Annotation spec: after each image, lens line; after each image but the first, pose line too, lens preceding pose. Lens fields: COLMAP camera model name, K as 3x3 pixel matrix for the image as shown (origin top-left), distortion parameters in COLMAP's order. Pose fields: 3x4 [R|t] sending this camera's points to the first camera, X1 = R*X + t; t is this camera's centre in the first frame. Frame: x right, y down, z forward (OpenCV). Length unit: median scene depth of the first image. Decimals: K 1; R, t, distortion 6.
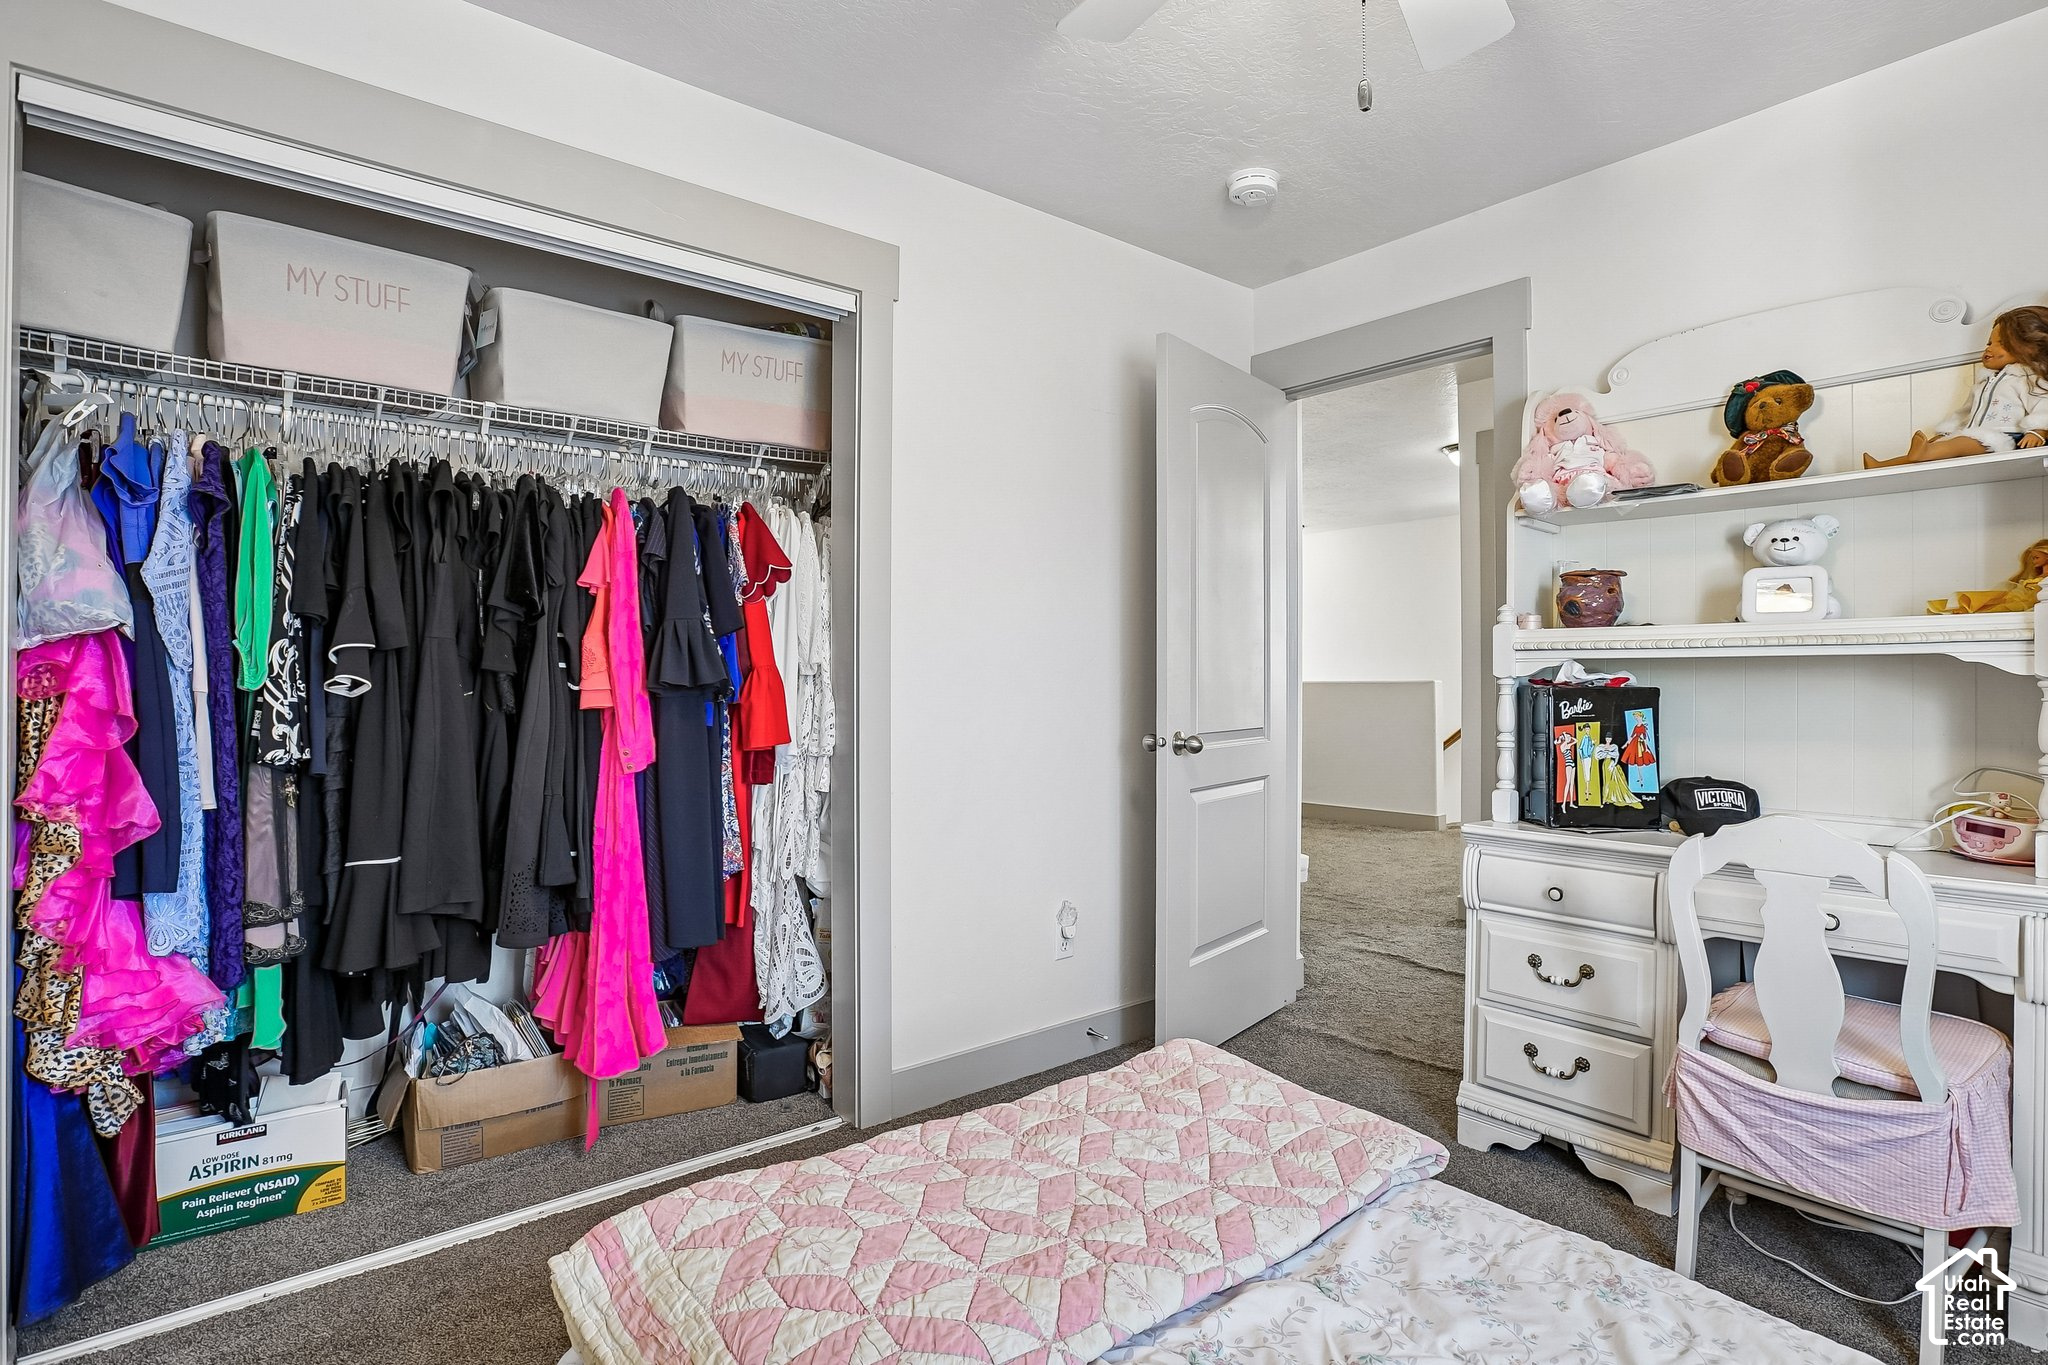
lens RADIAL K [[986.1, 0, 1030.0], [0, 986.1, 681.1], [0, 0, 1]] dist [-0.064822, 0.039408]
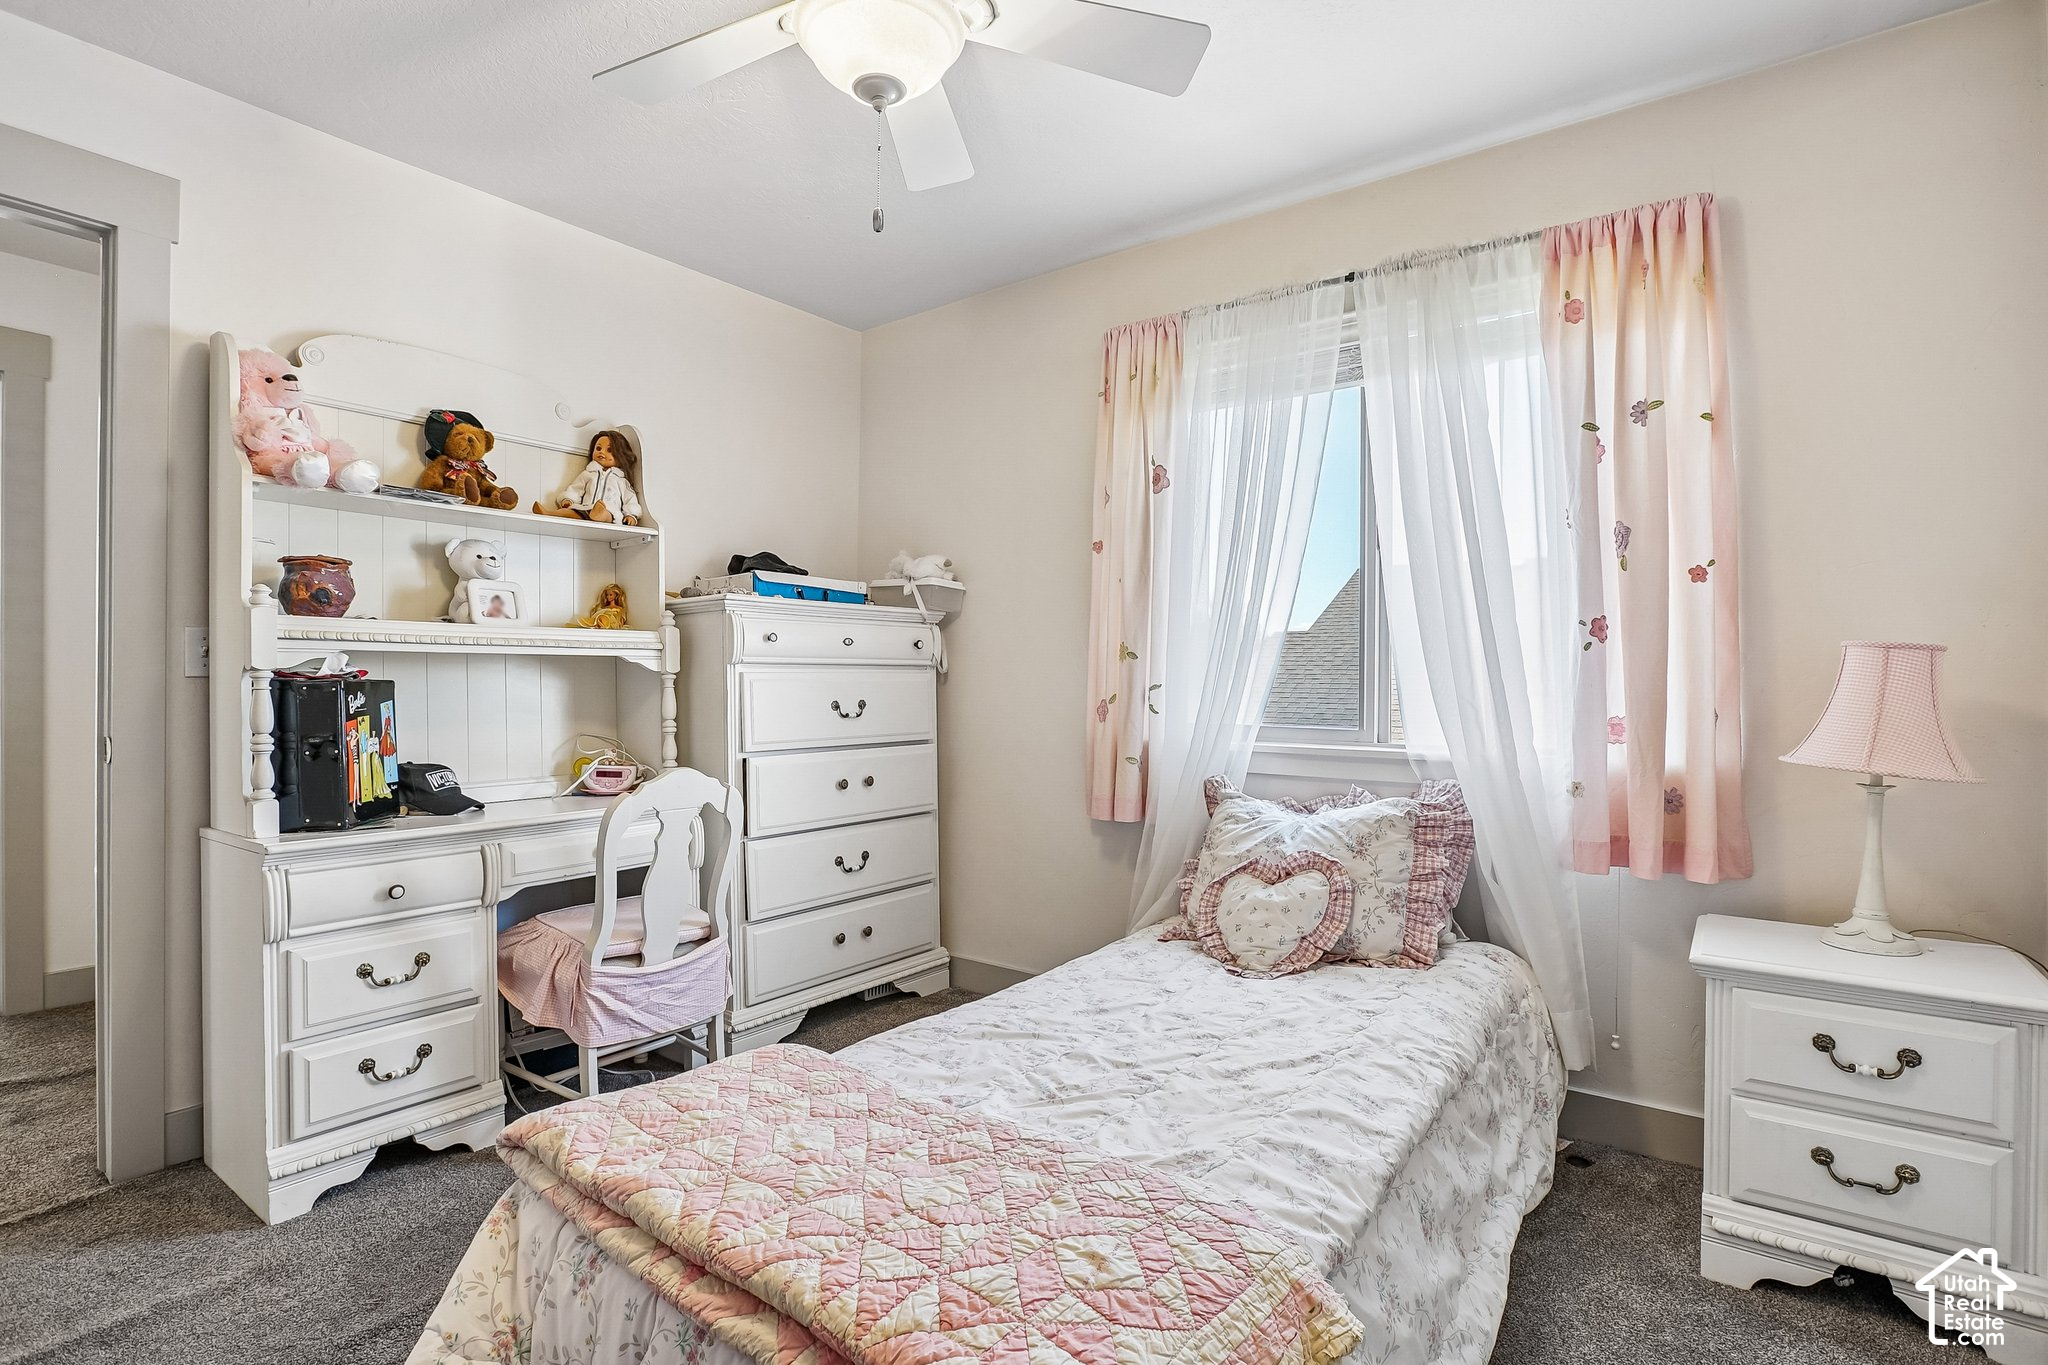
lens RADIAL K [[966.7, 0, 1033.7], [0, 966.7, 686.6], [0, 0, 1]] dist [-0.050970, 0.020734]
pose [[-0.198262, -0.011834, 0.980078, -0.504612], [-0.006543, 0.999921, 0.010750, -0.001978], [-0.980127, -0.004282, -0.198324, 0.542410]]
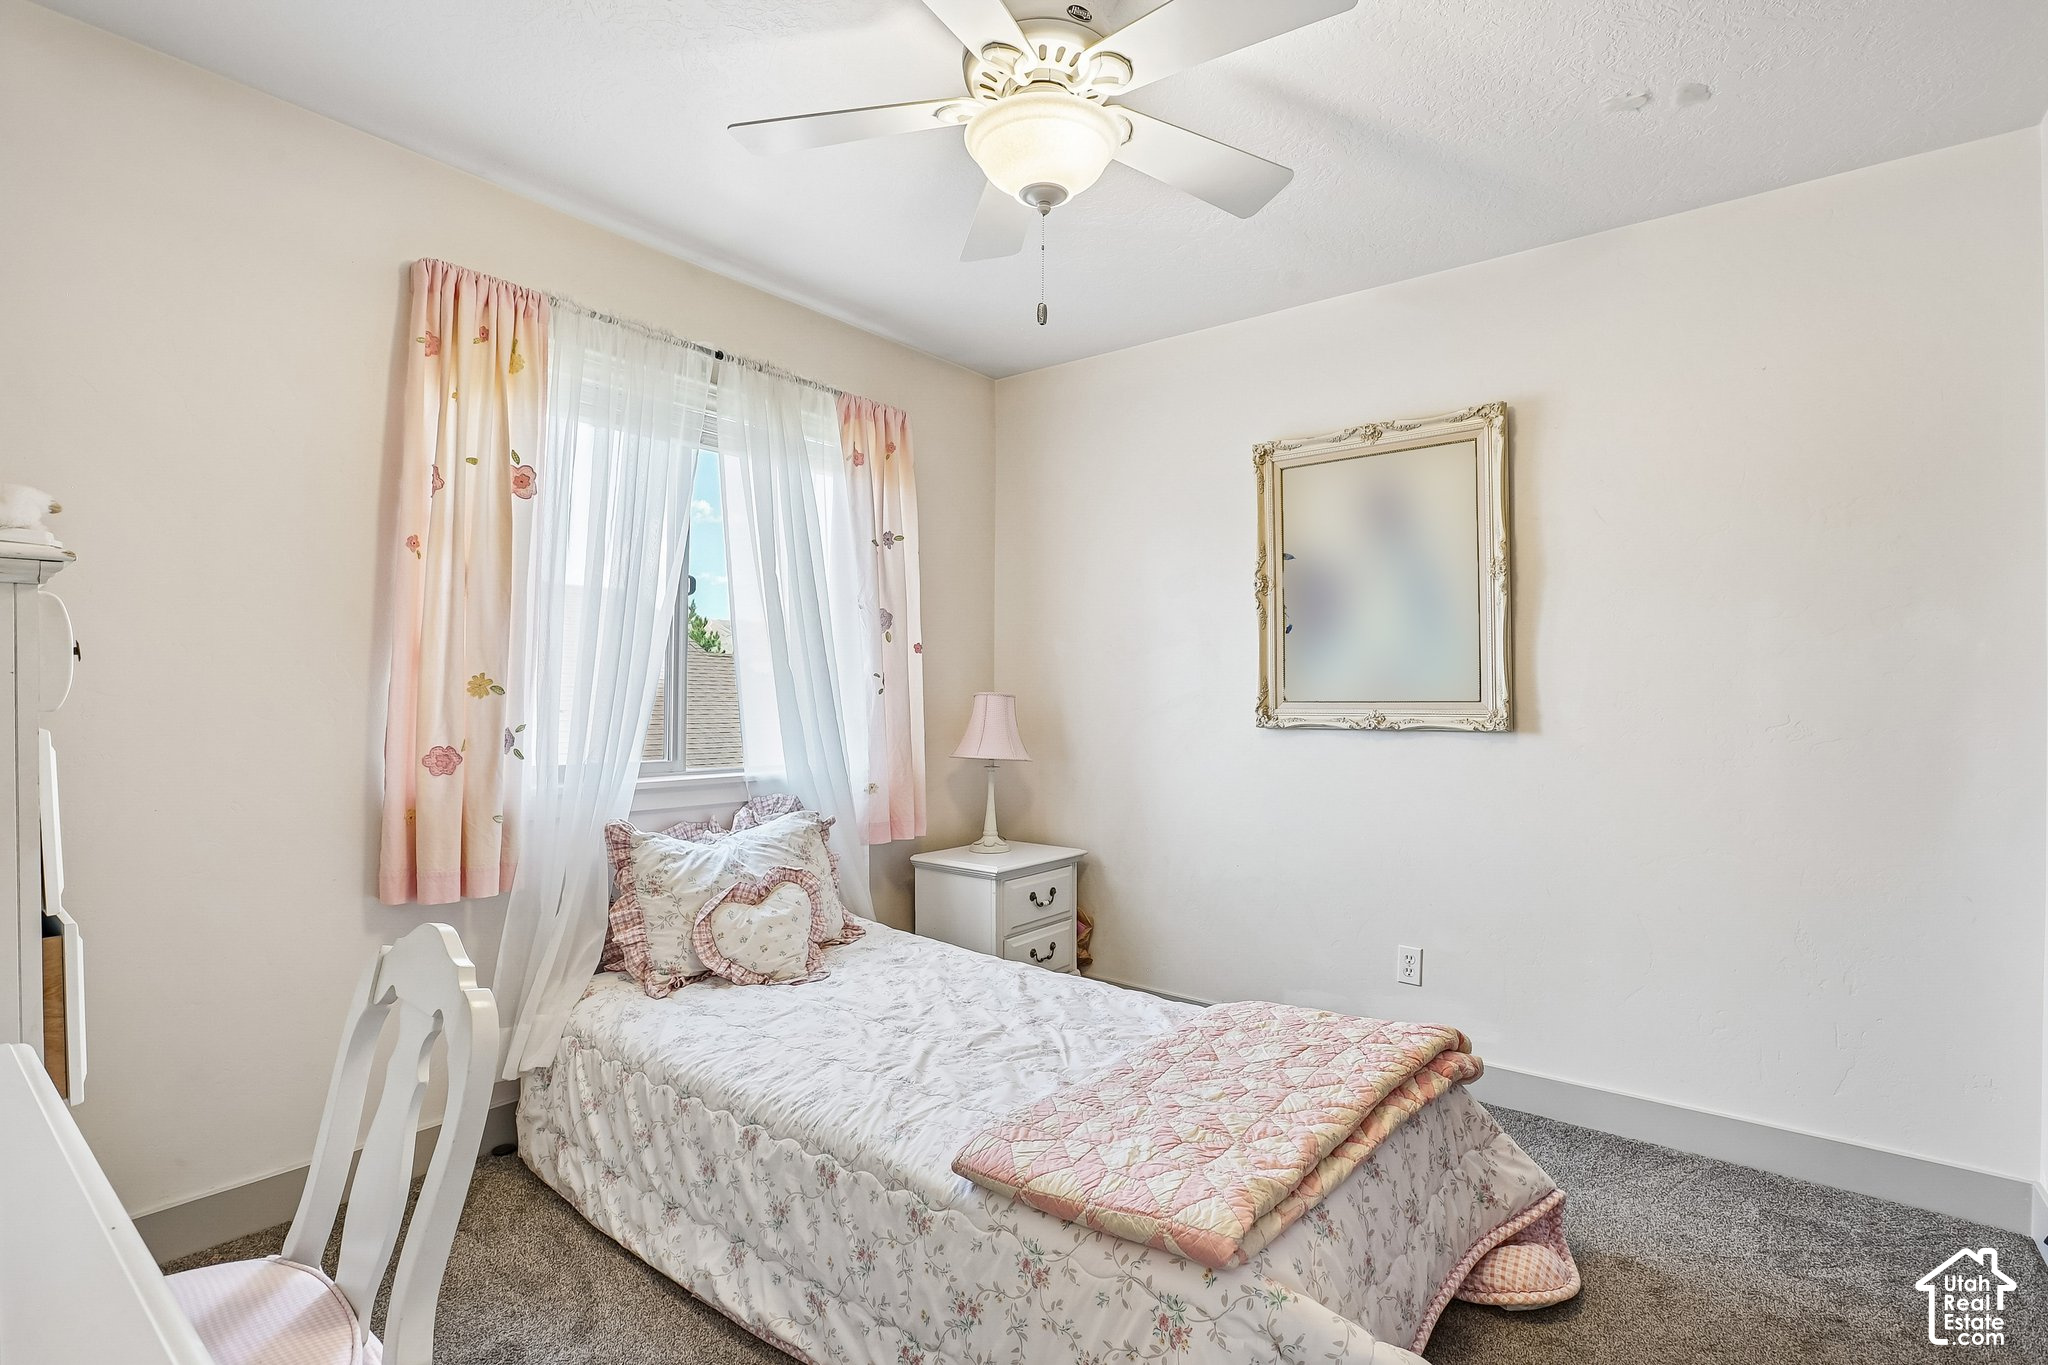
lens RADIAL K [[966.7, 0, 1033.7], [0, 966.7, 686.6], [0, 0, 1]] dist [-0.050970, 0.020734]
pose [[-0.987631, -0.017967, -0.155764, 0.299222], [-0.017106, 0.999830, -0.006867, -0.036256], [0.155861, -0.004118, -0.987770, 1.254857]]
